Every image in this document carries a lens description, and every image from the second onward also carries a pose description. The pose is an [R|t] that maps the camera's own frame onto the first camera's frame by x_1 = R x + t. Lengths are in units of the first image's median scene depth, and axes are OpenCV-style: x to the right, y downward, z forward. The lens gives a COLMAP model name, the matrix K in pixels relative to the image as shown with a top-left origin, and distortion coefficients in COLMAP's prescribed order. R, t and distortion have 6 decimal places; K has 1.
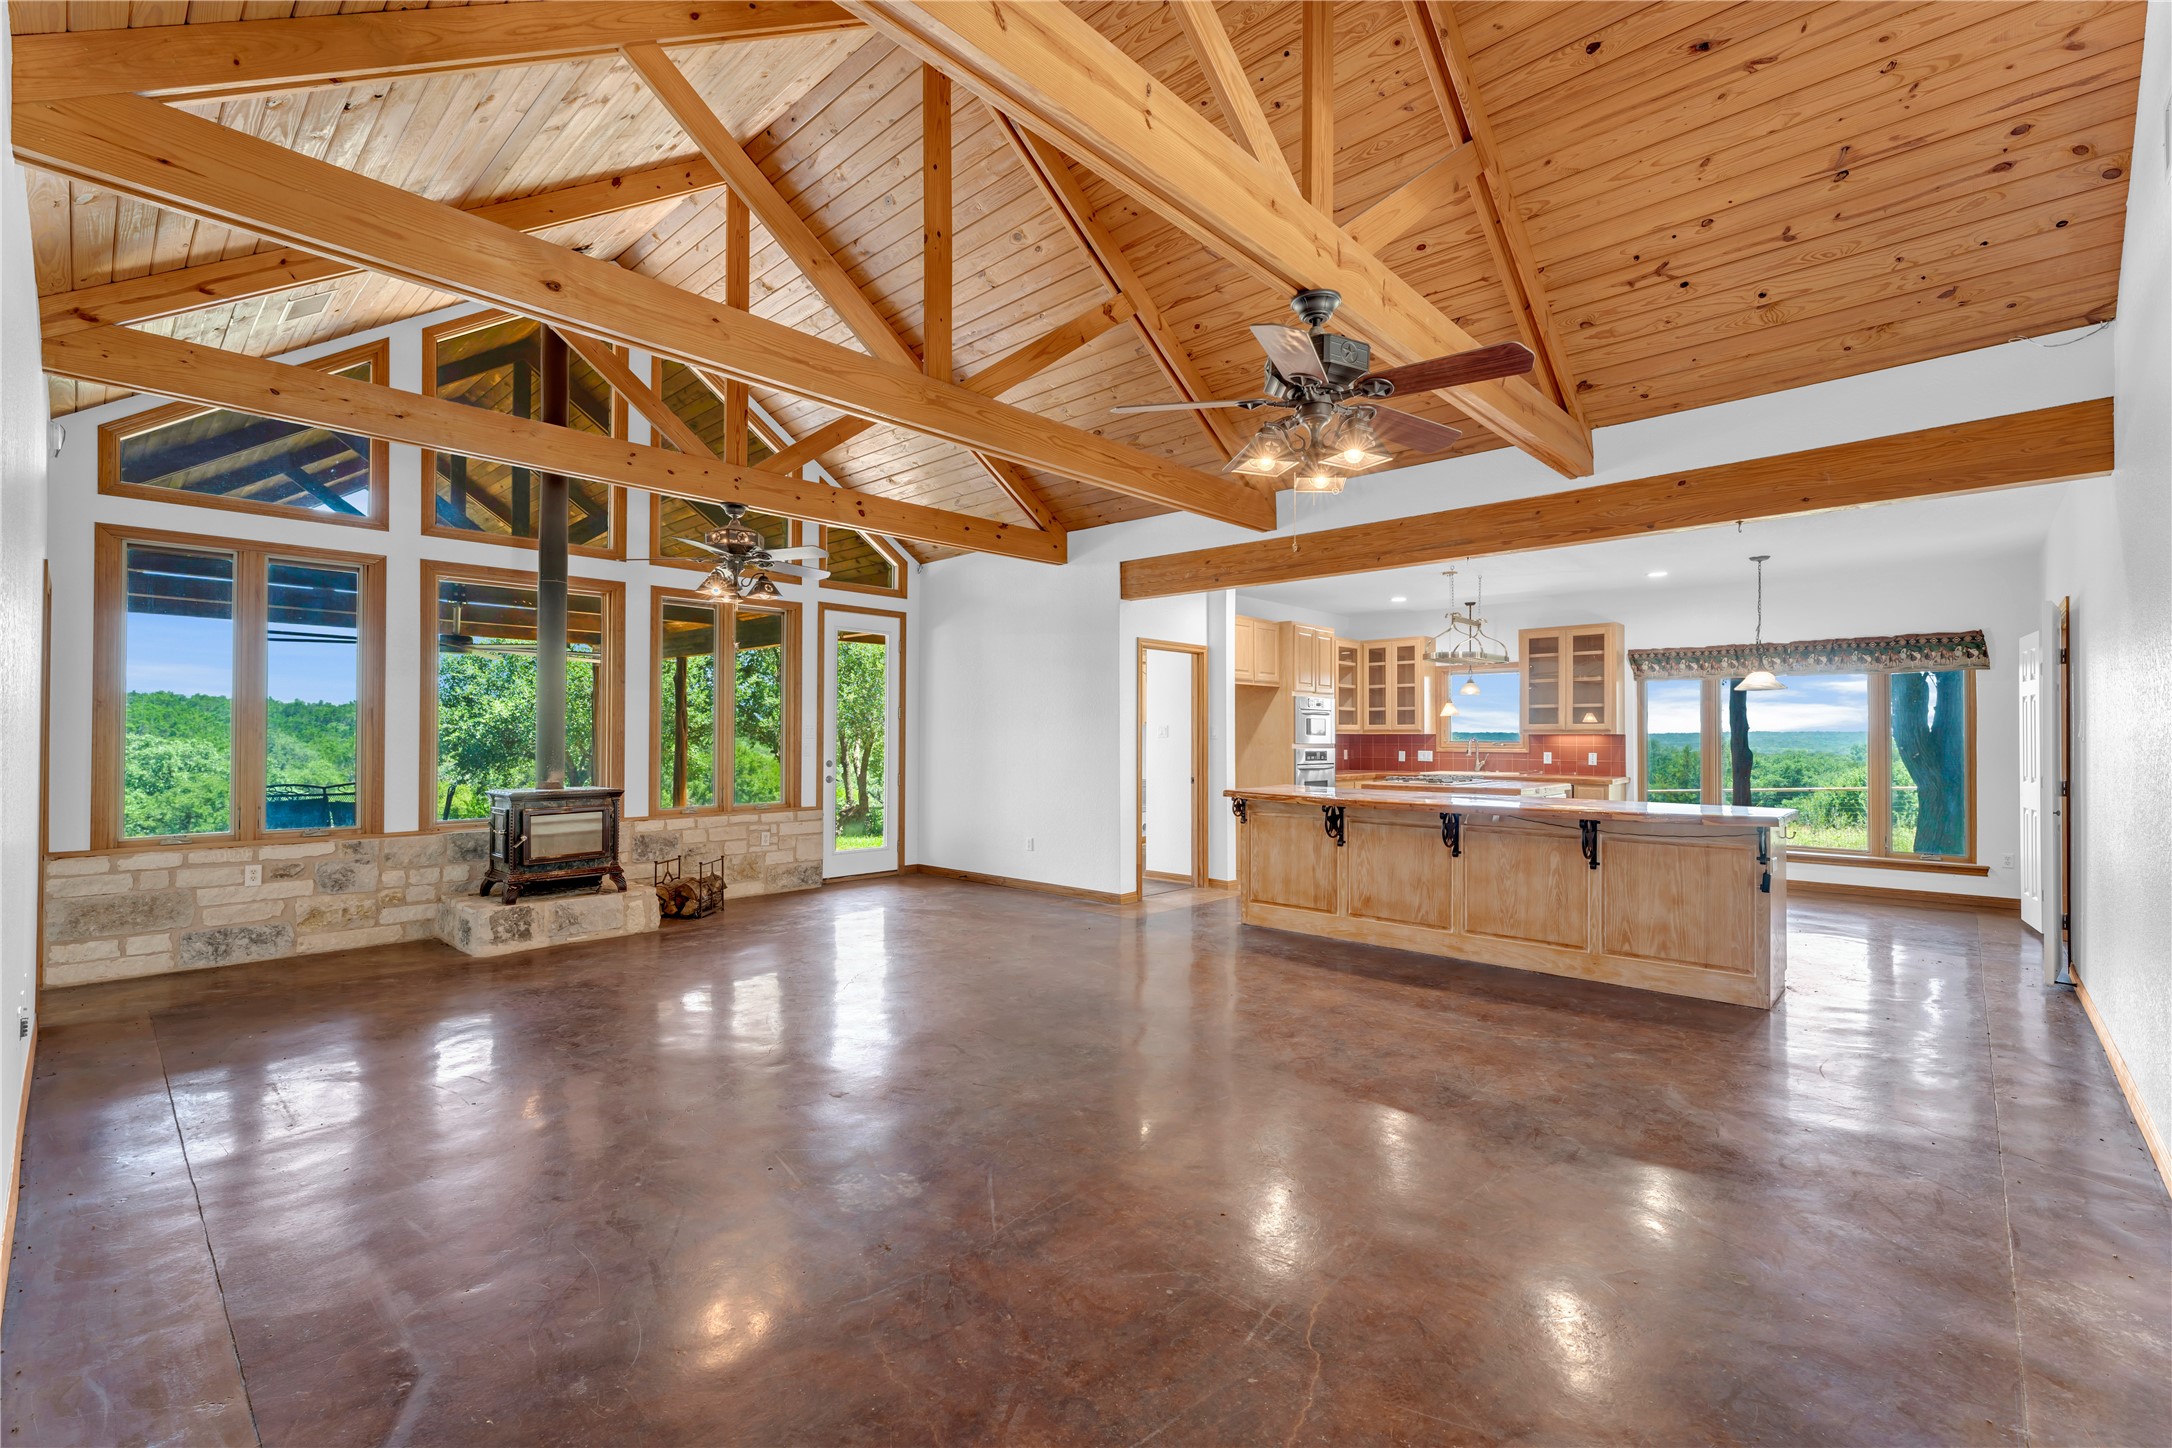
lens RADIAL K [[914.0, 0, 1060.7], [0, 914.0, 729.1], [0, 0, 1]] dist [-0.001115, -0.000431]
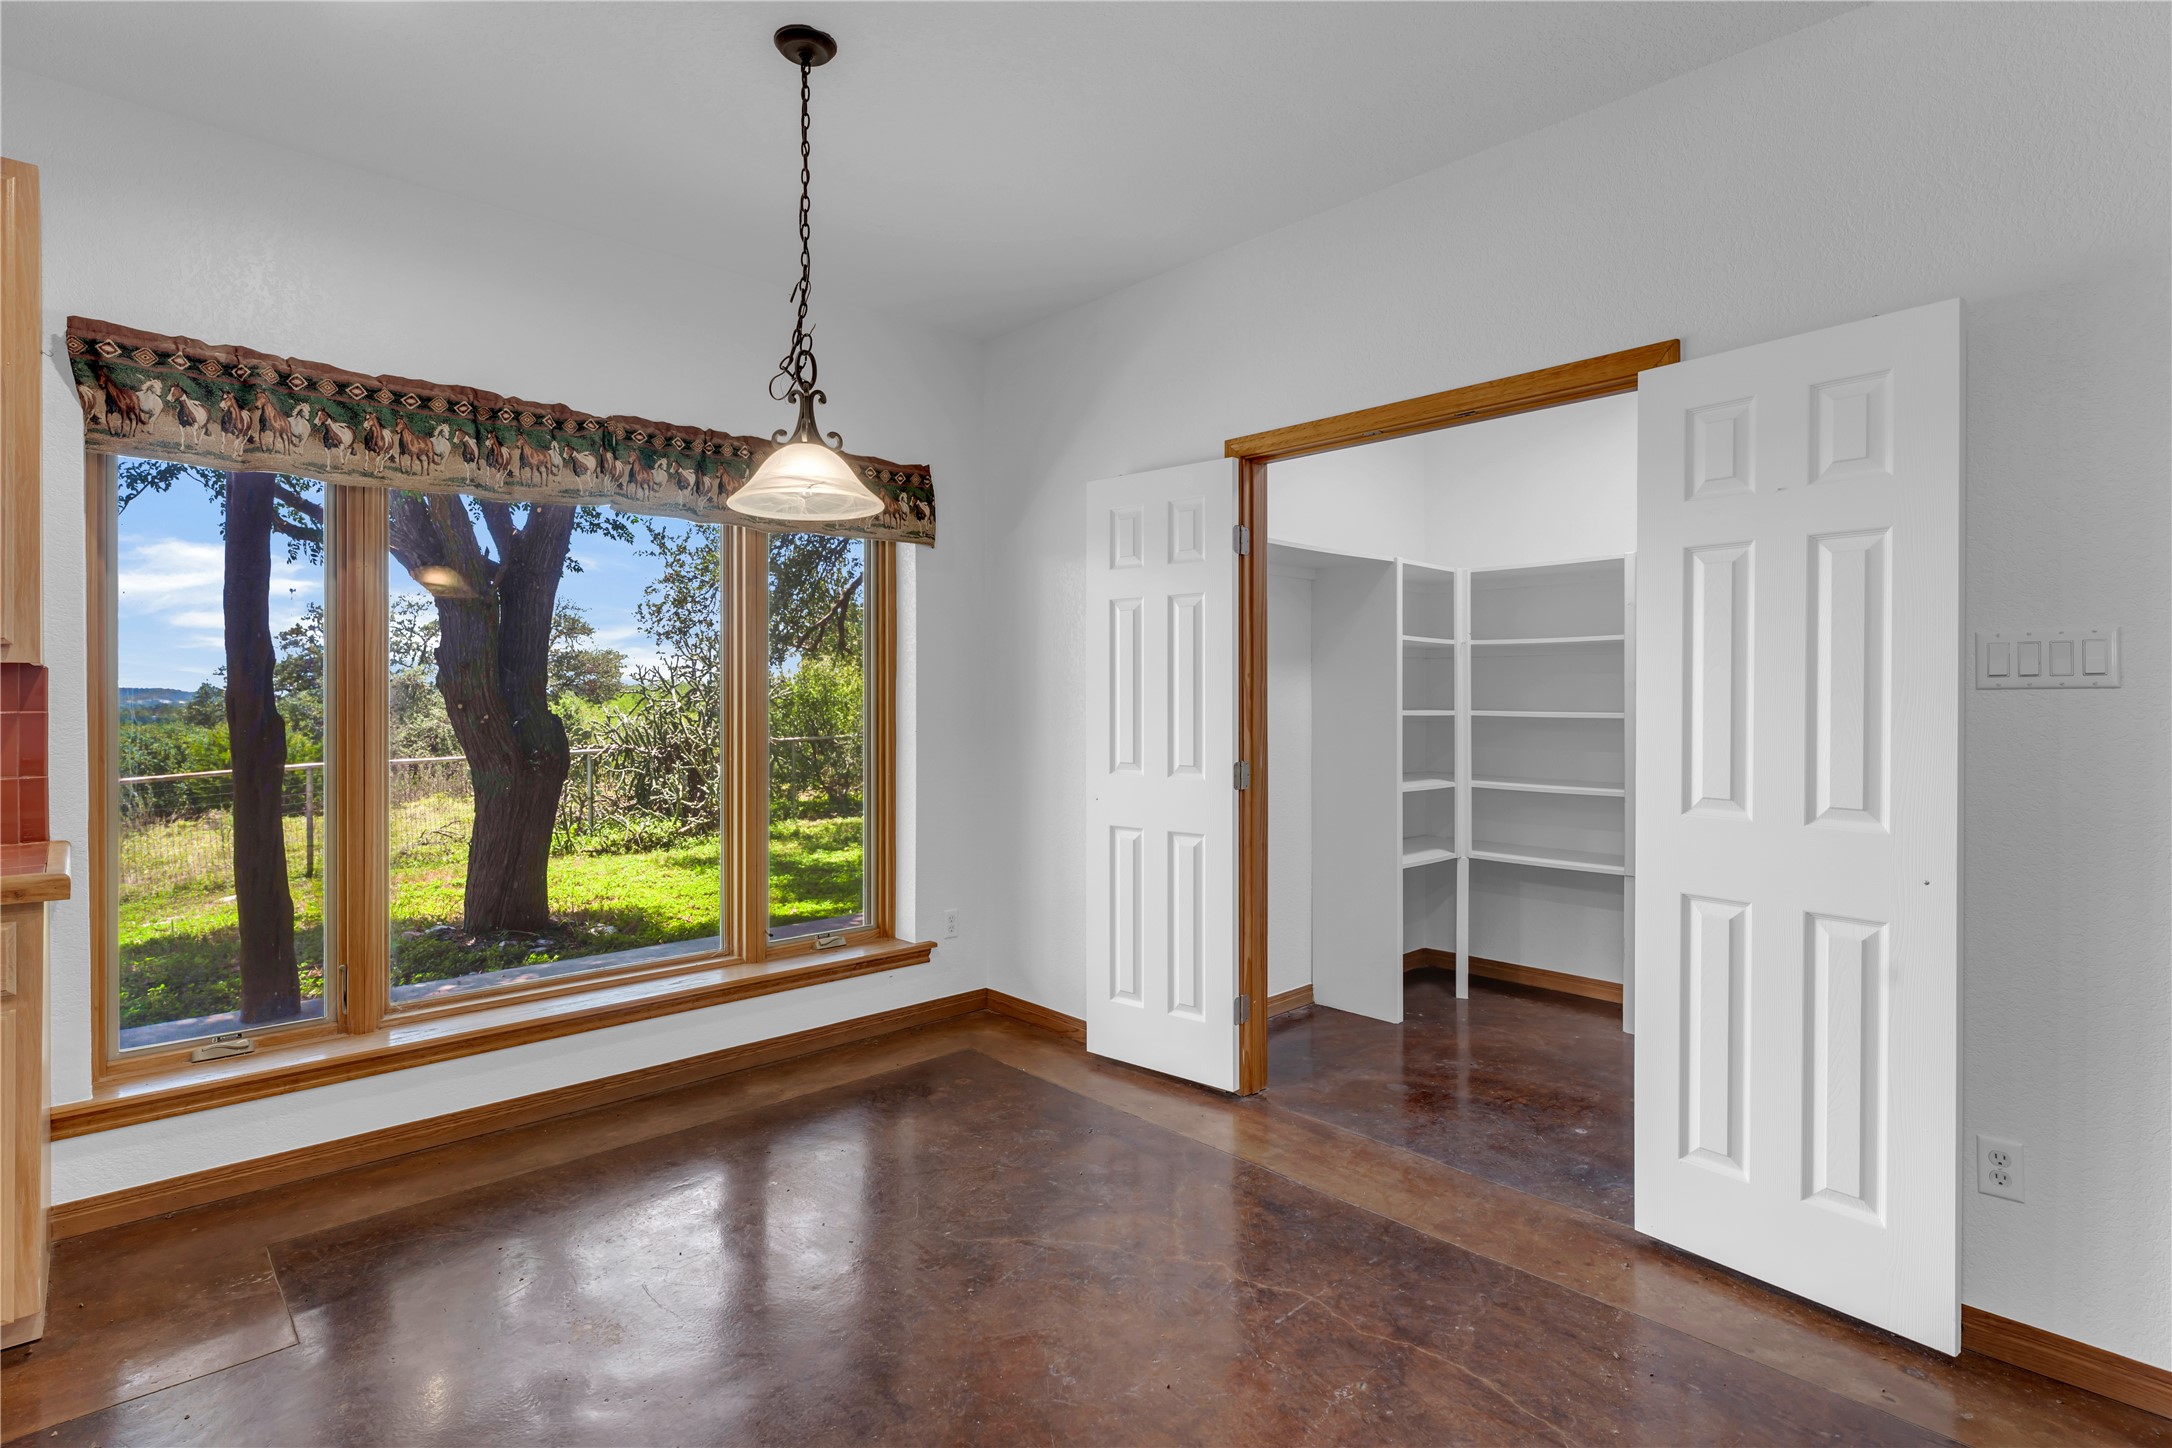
lens RADIAL K [[1064.1, 0, 1061.7], [0, 1064.1, 699.0], [0, 0, 1]] dist [0.000438, 0.000004]
pose [[0.045850, -0.006114, 0.998930, 0.433984], [-0.010239, 0.999926, 0.006590, 0.012633], [-0.998896, -0.010531, 0.045784, 0.895397]]
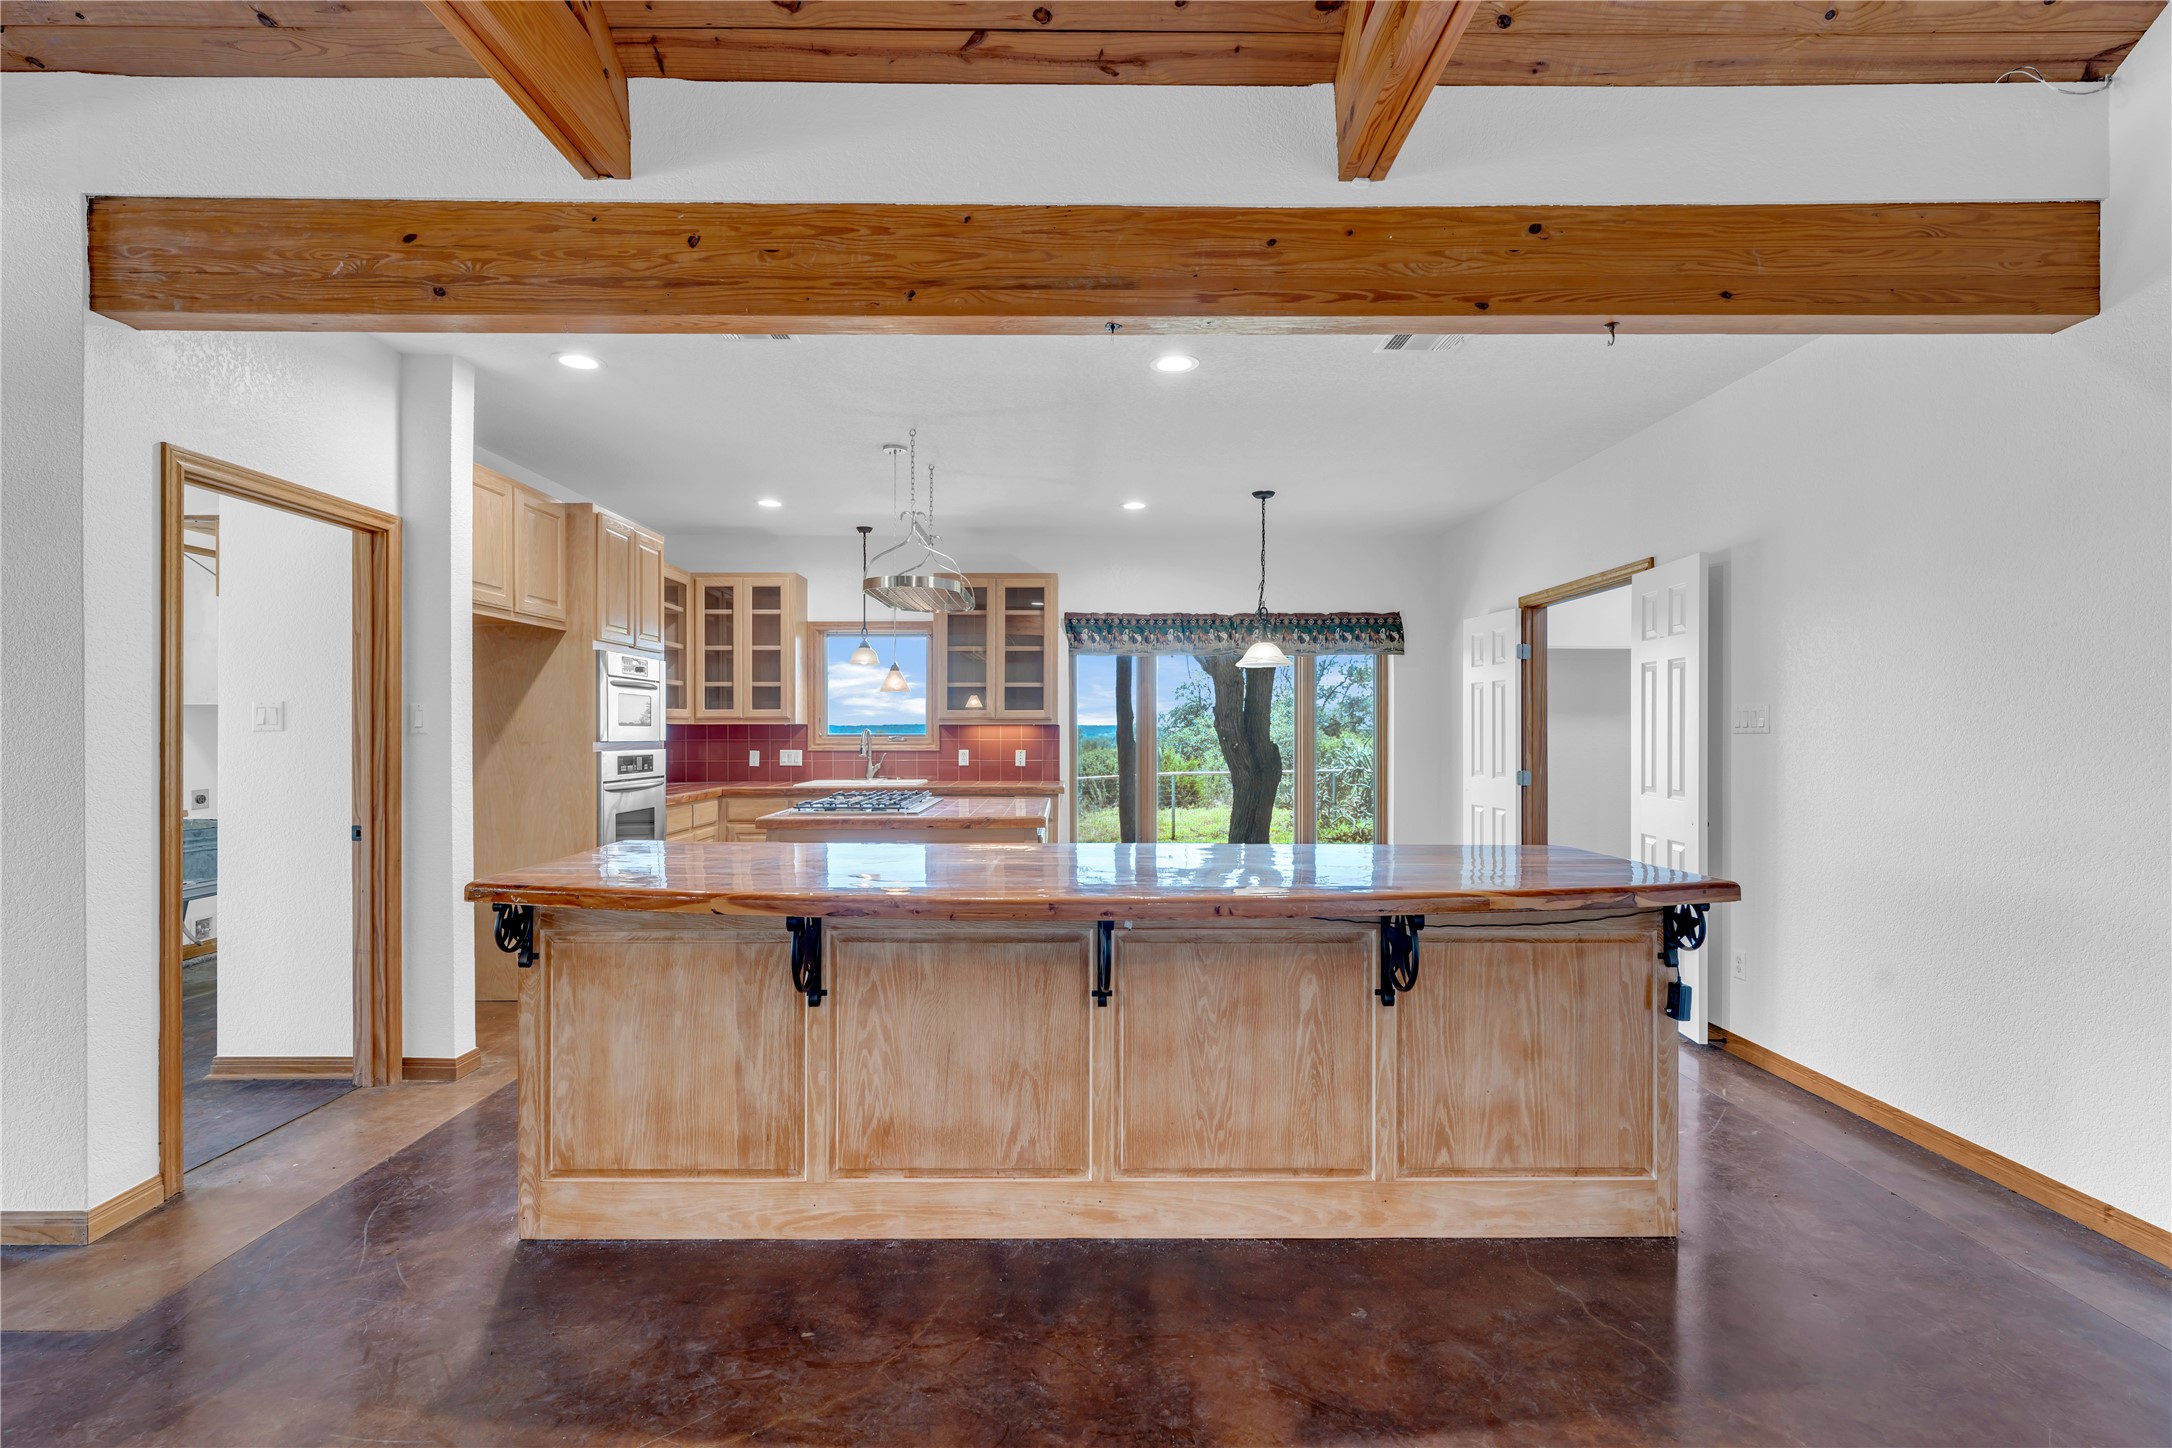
lens RADIAL K [[973.8, 0, 1066.7], [0, 973.8, 727.7], [0, 0, 1]] dist [0.000288, -0.000404]
pose [[0.715197, -0.001255, 0.698922, 0.075574], [-0.004156, 0.999973, 0.006048, 0.004304], [-0.698910, -0.007231, 0.715173, 0.525319]]
